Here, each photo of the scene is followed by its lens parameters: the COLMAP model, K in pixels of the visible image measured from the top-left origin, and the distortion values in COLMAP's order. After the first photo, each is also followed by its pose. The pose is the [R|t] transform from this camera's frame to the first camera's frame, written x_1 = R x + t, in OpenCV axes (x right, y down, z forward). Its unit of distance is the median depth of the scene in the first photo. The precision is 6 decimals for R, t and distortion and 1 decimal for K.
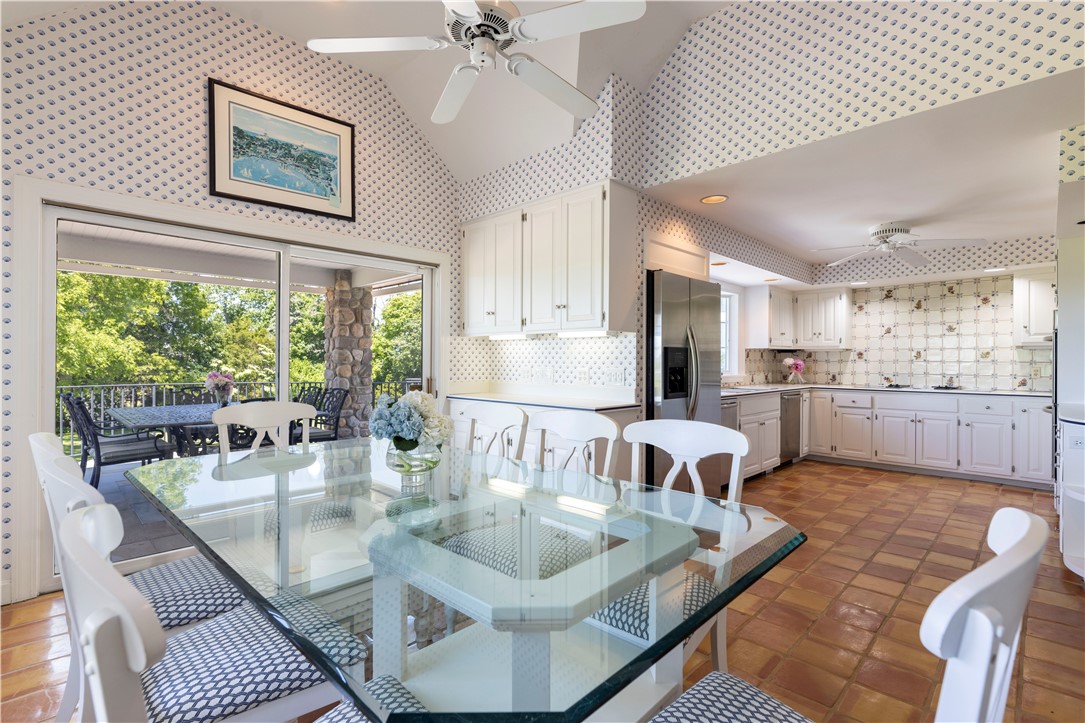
lens RADIAL K [[510.9, 0, 543.0], [0, 510.9, 363.2], [0, 0, 1]] dist [-0.000556, 0.000046]
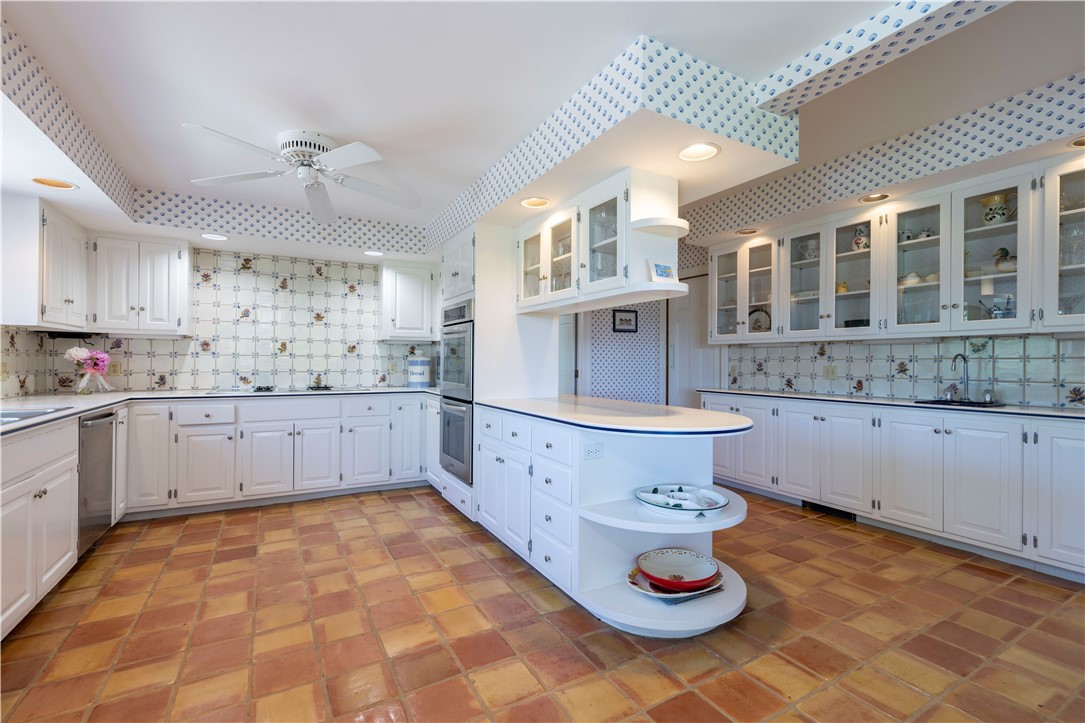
lens RADIAL K [[485.0, 0, 543.5], [0, 485.0, 359.7], [0, 0, 1]] dist [0.003126, 0.000152]
pose [[0.284587, 0.002652, 0.958646, 0.131349], [-0.000306, 0.999996, -0.002676, 0.004718], [-0.958650, 0.000468, 0.284587, 0.402345]]
